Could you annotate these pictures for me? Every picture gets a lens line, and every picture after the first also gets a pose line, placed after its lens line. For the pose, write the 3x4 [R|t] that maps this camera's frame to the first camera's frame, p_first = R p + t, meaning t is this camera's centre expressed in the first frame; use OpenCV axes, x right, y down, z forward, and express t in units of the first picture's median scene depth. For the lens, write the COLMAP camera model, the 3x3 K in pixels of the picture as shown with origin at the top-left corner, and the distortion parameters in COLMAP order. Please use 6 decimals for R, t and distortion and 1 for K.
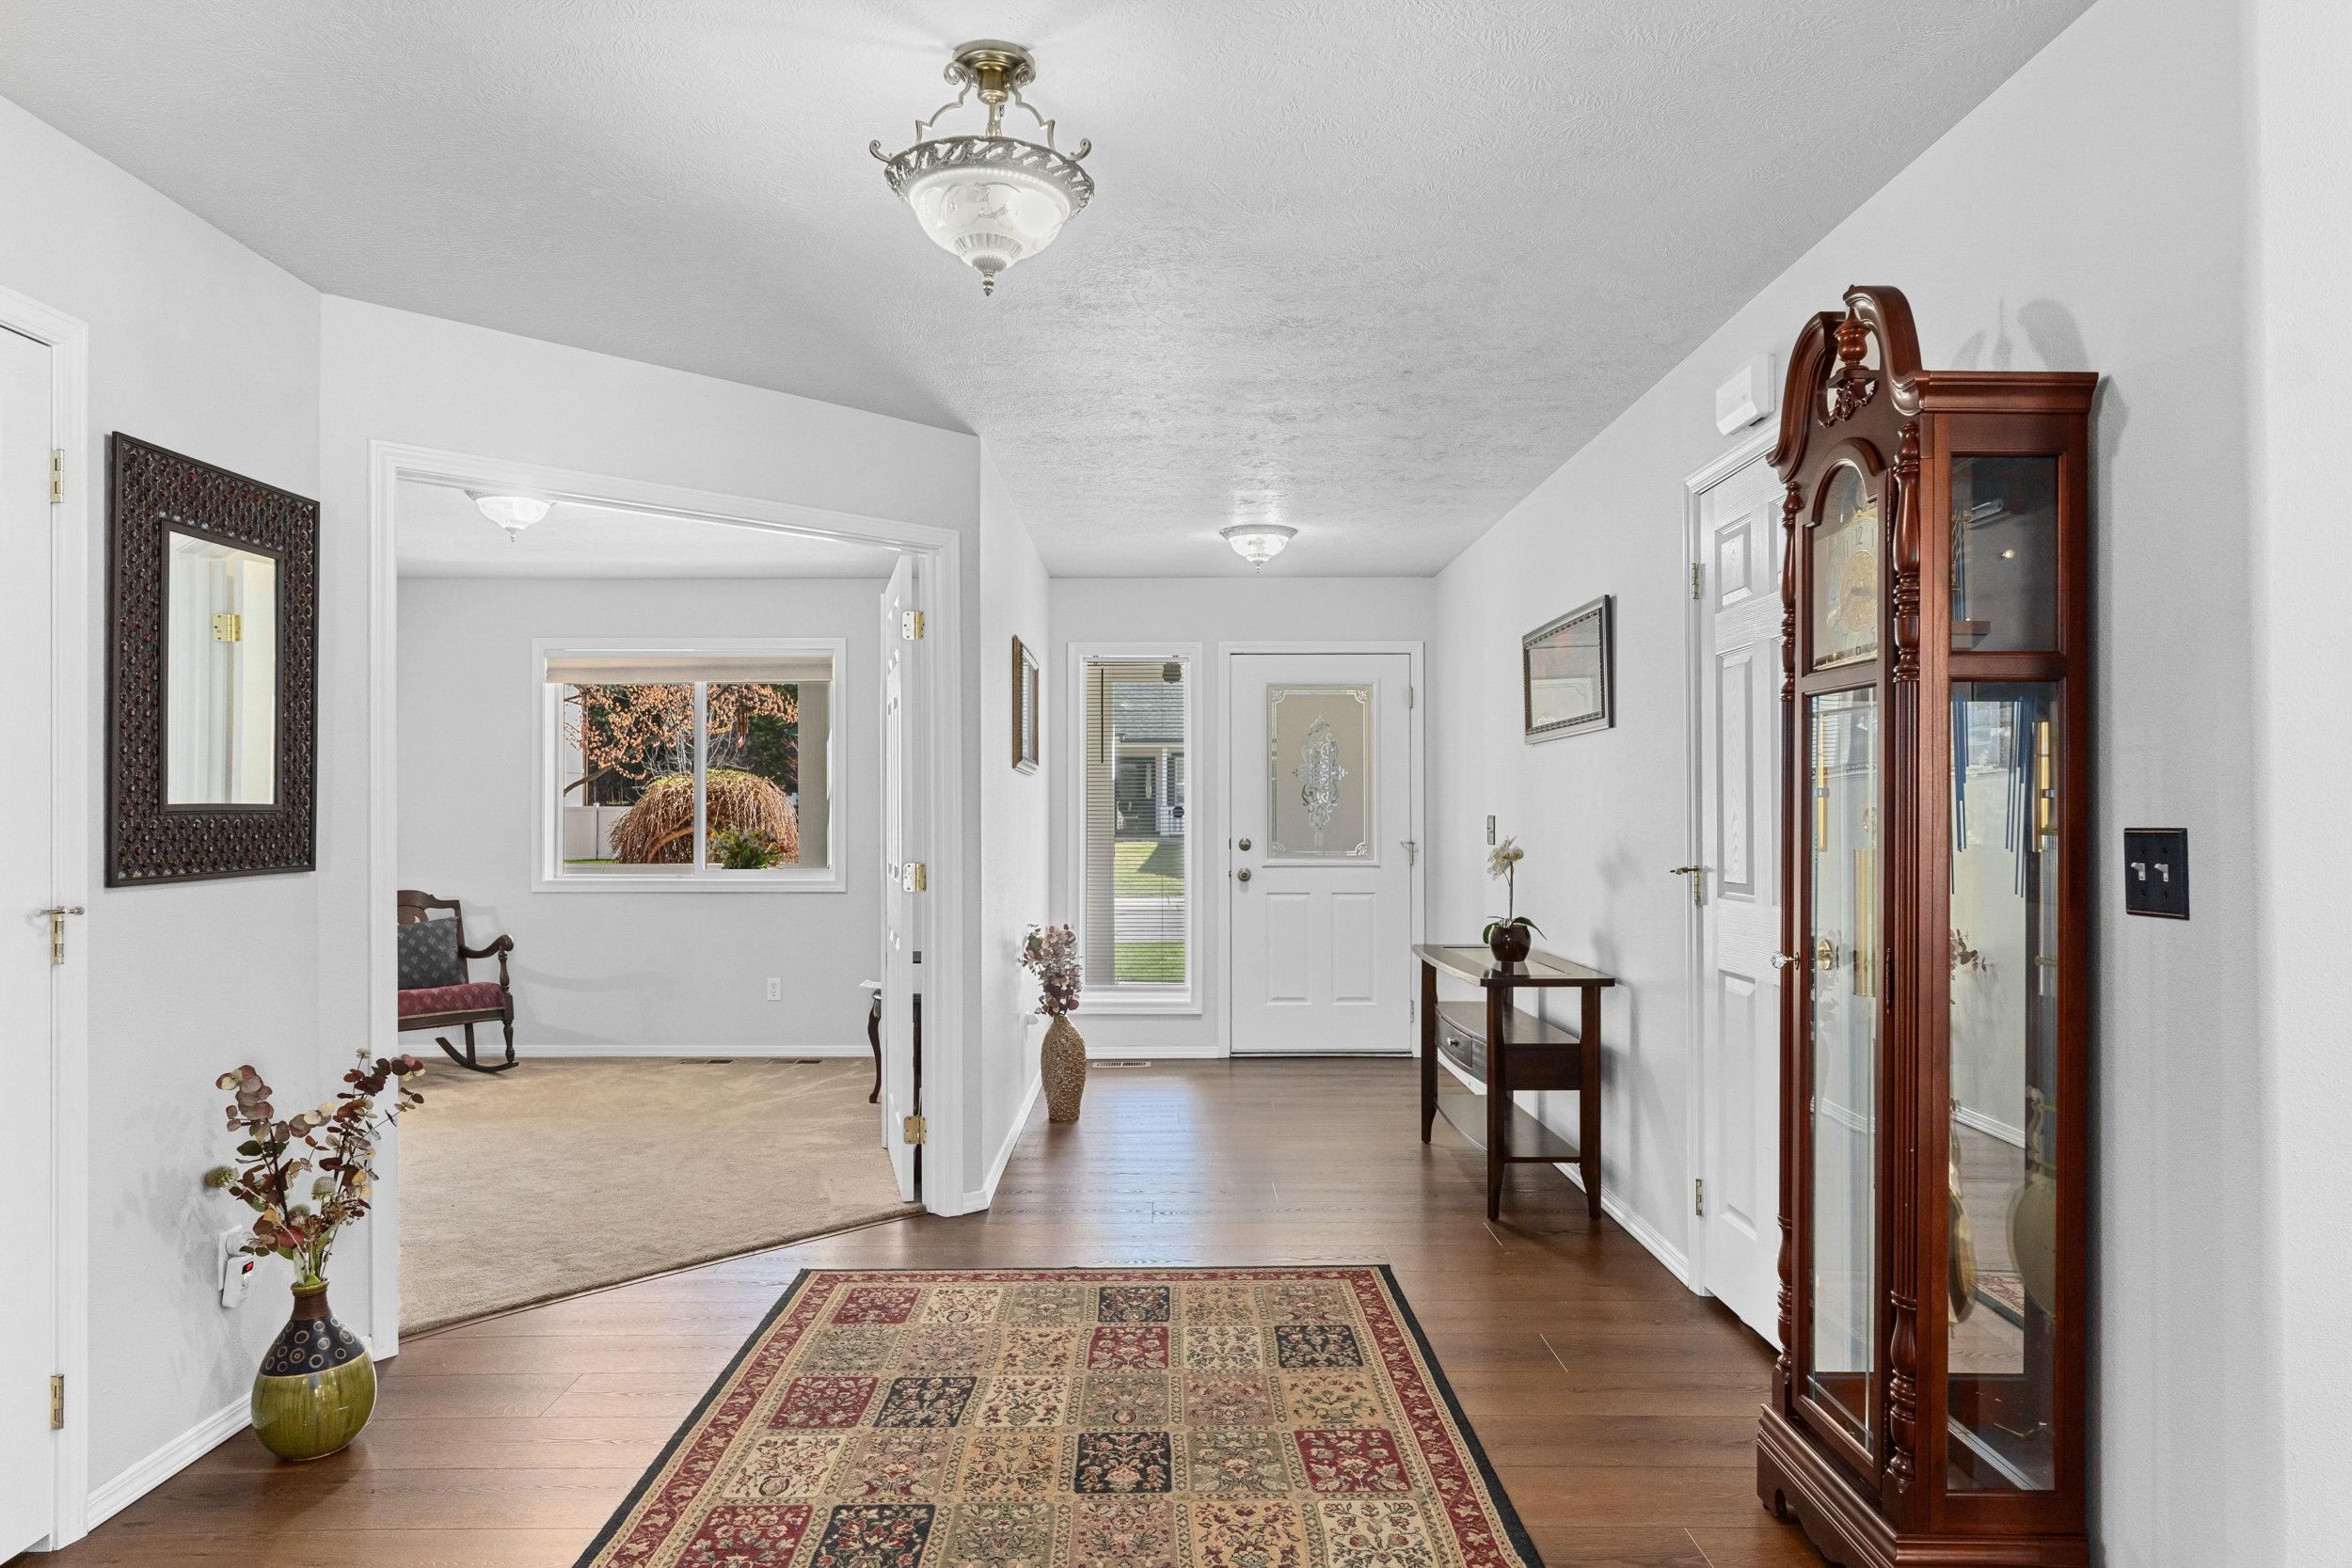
lens RADIAL K [[1414.3, 0, 1172.3], [0, 1414.3, 797.1], [0, 0, 1]] dist [-0.013106, 0.002560]
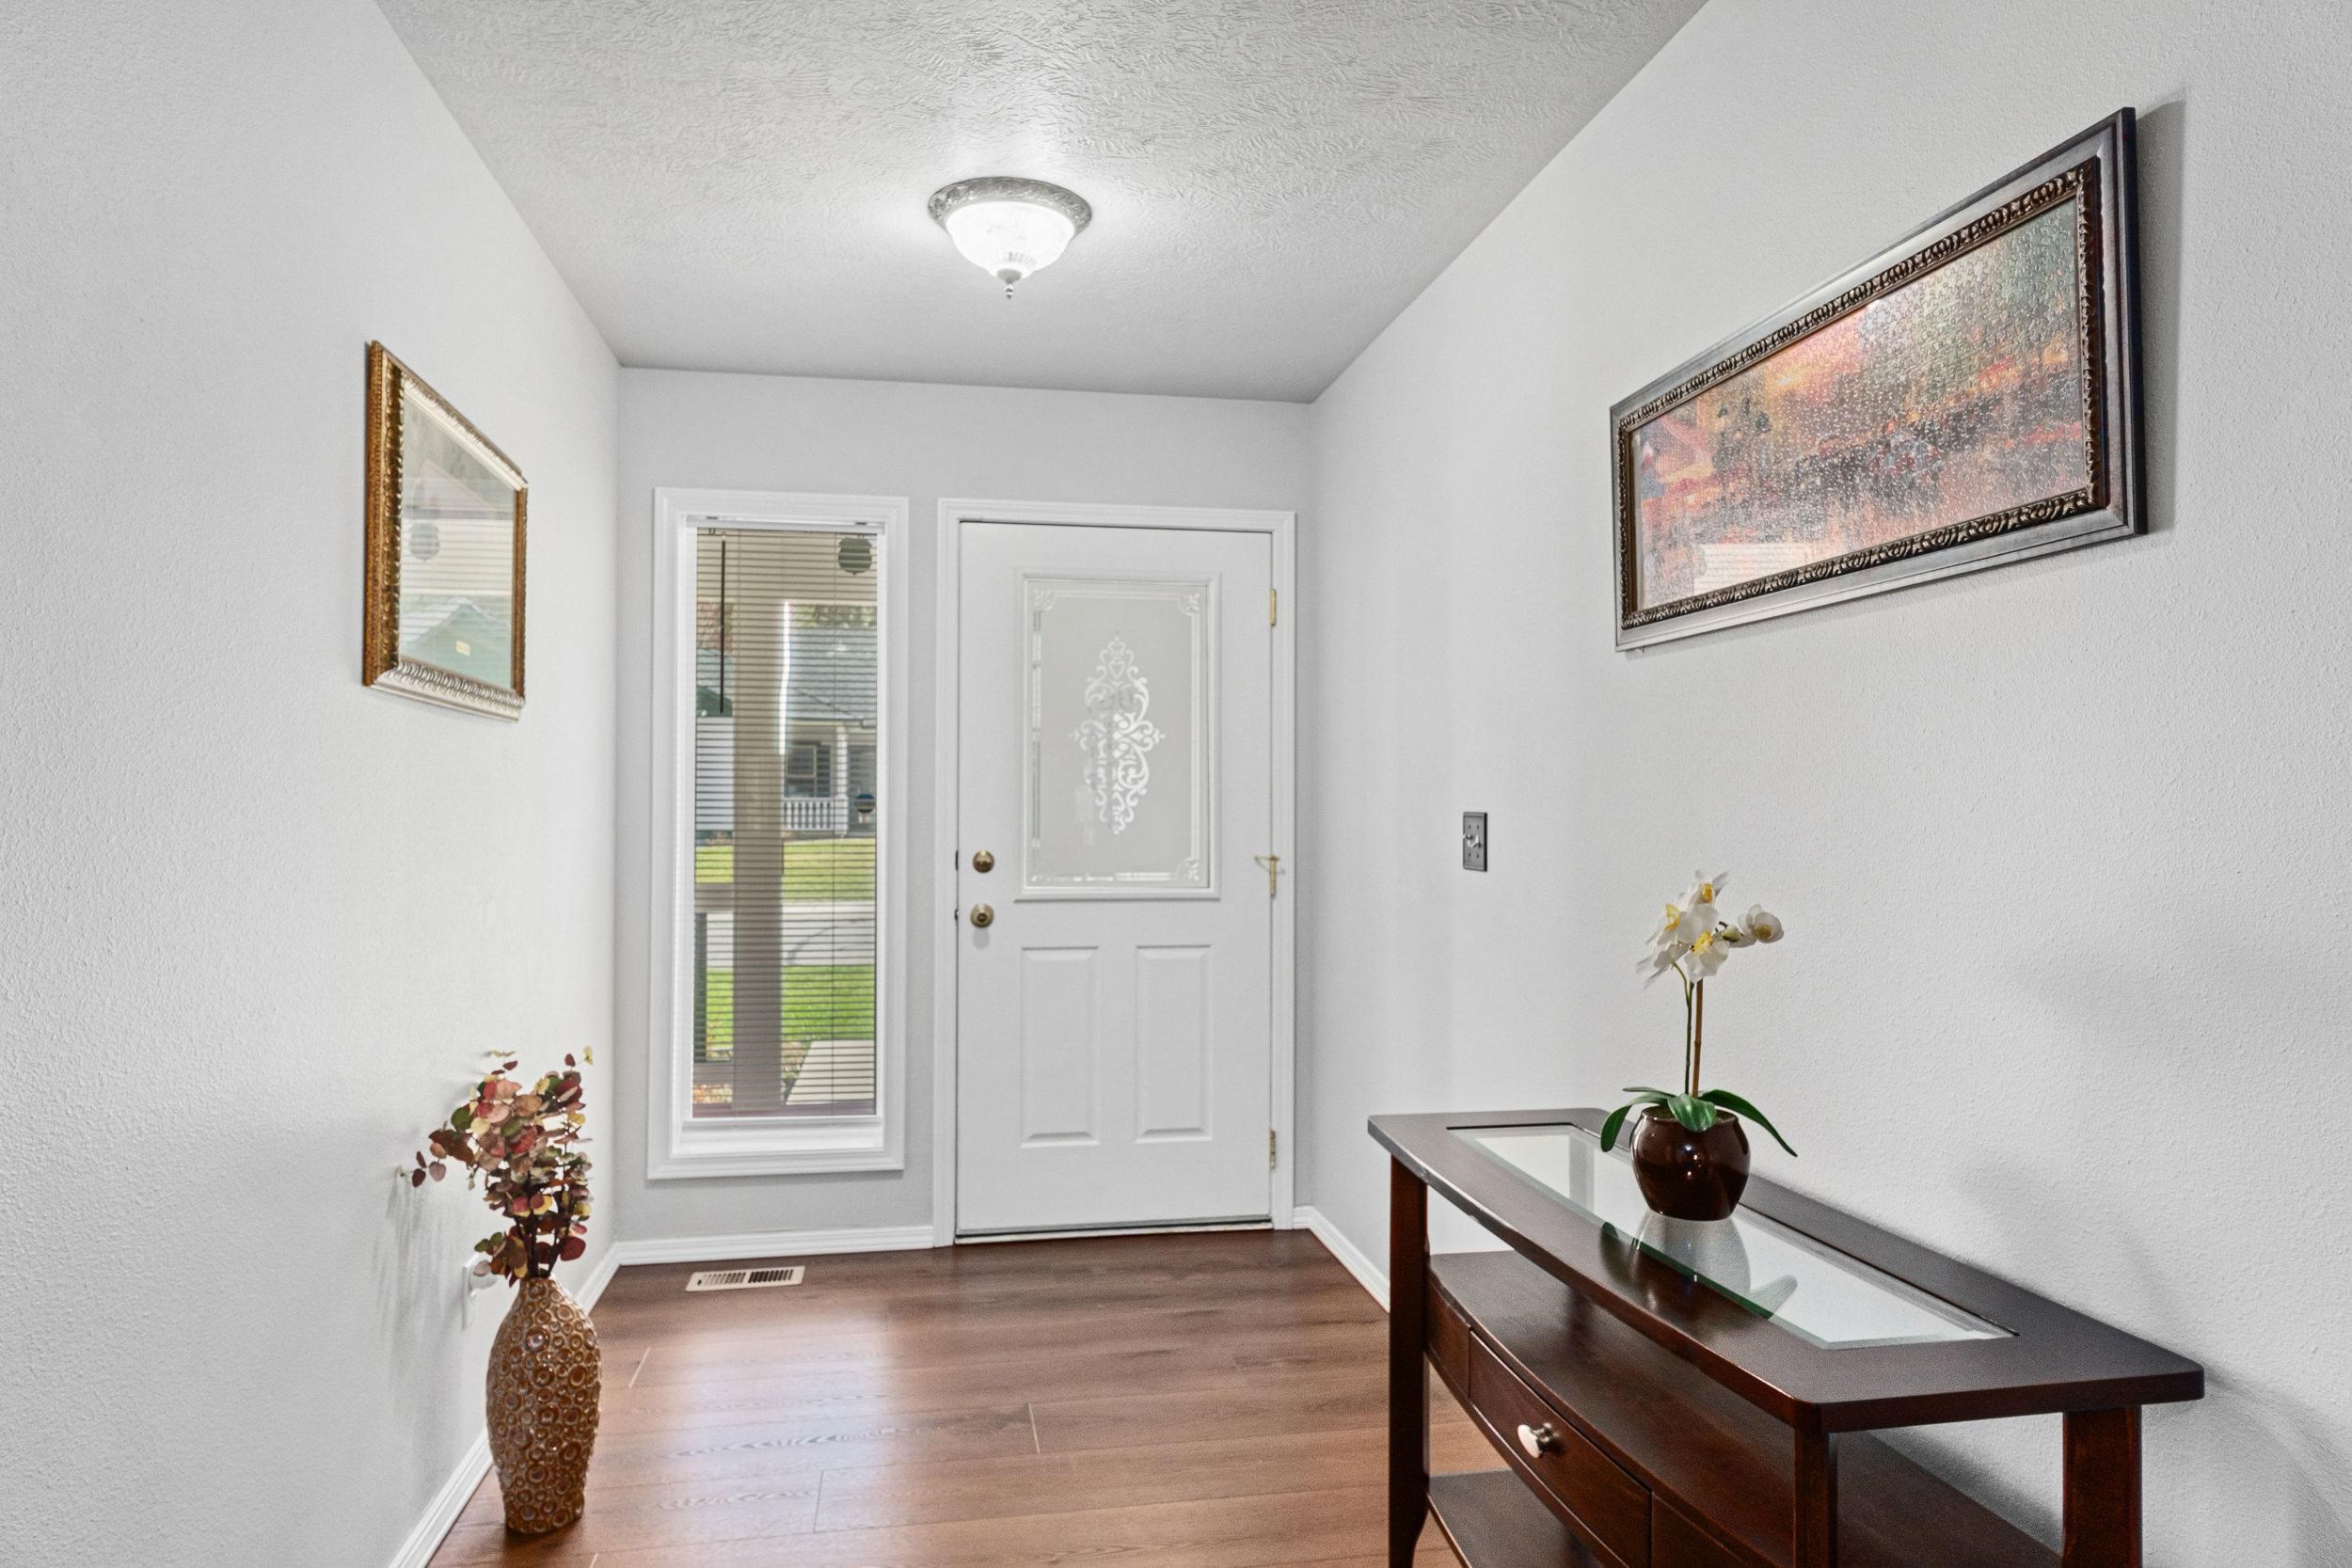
lens RADIAL K [[1414.3, 0, 1165.9], [0, 1414.3, 781.5], [0, 0, 1]] dist [-0.013106, 0.002560]
pose [[0.985881, 0.006532, 0.167320, 0.072158], [-0.005480, 0.999962, -0.006746, 0.012536], [-0.167358, 0.005734, 0.985880, 1.094339]]
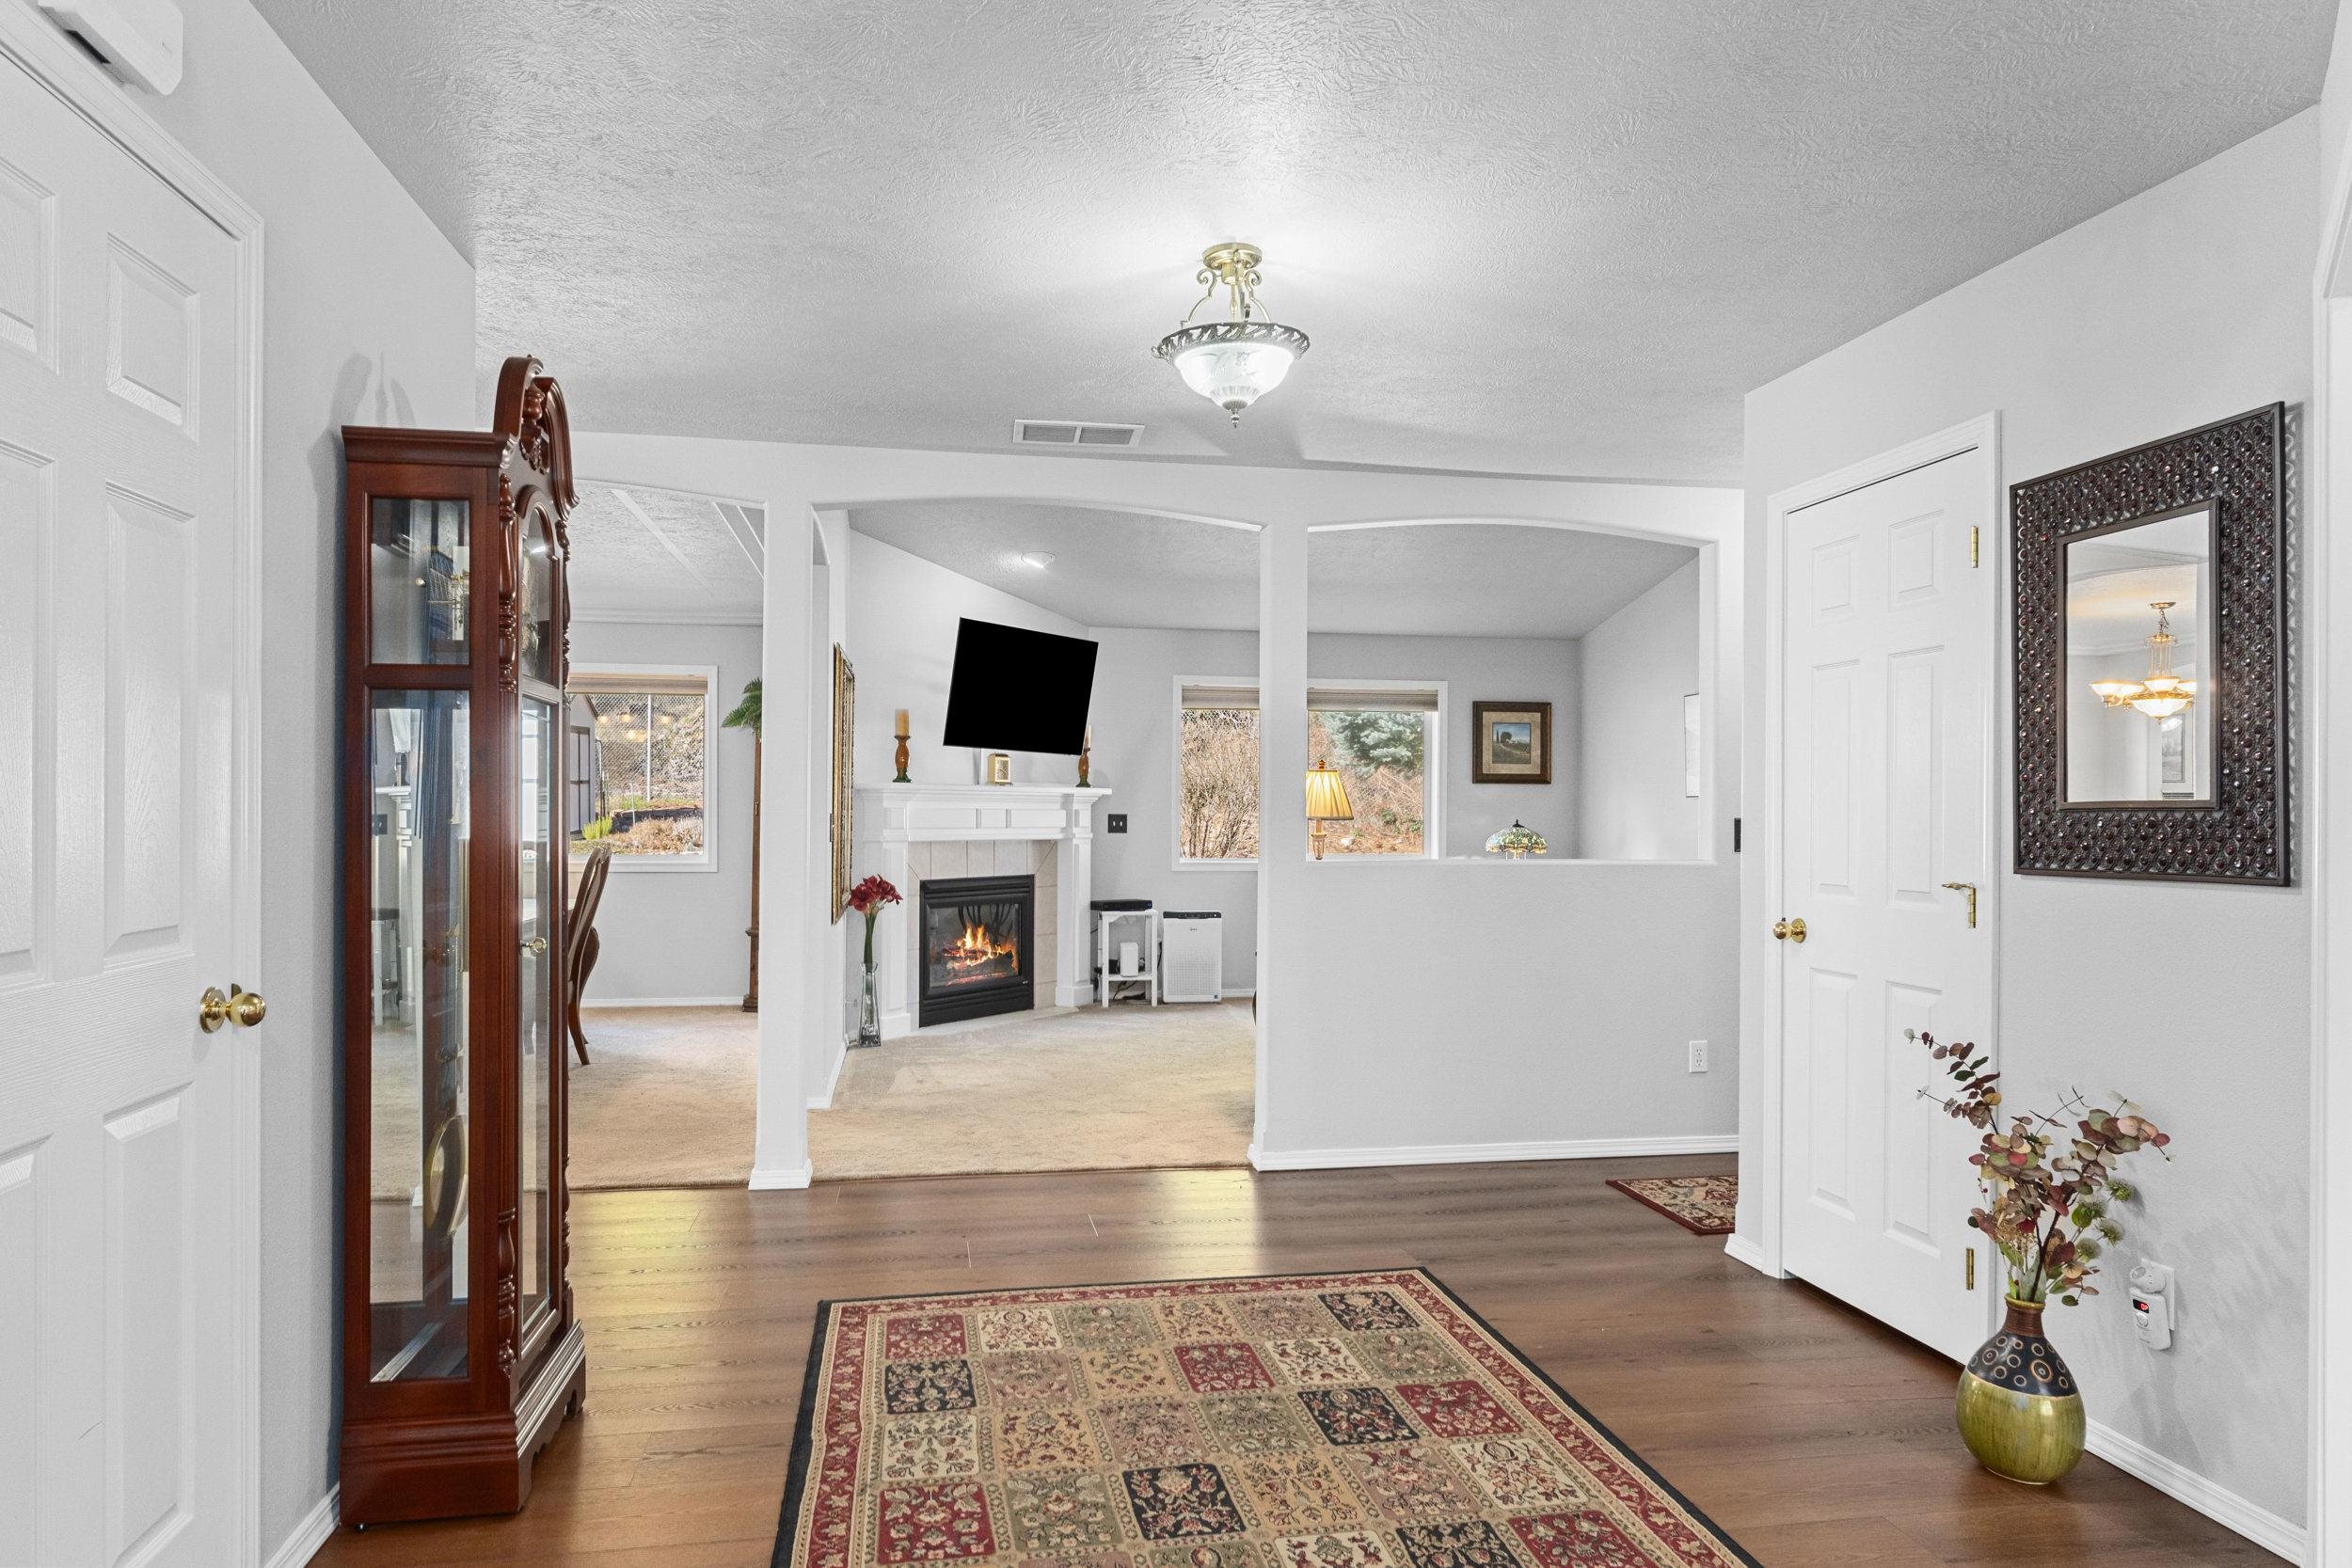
lens RADIAL K [[1414.3, 0, 1138.8], [0, 1414.3, 815.0], [0, 0, 1]] dist [-0.013106, 0.002560]
pose [[-0.989297, -0.003732, -0.145869, 0.127752], [-0.002441, 0.999956, -0.009029, 0.024805], [0.145896, -0.008576, -0.989263, 1.870170]]
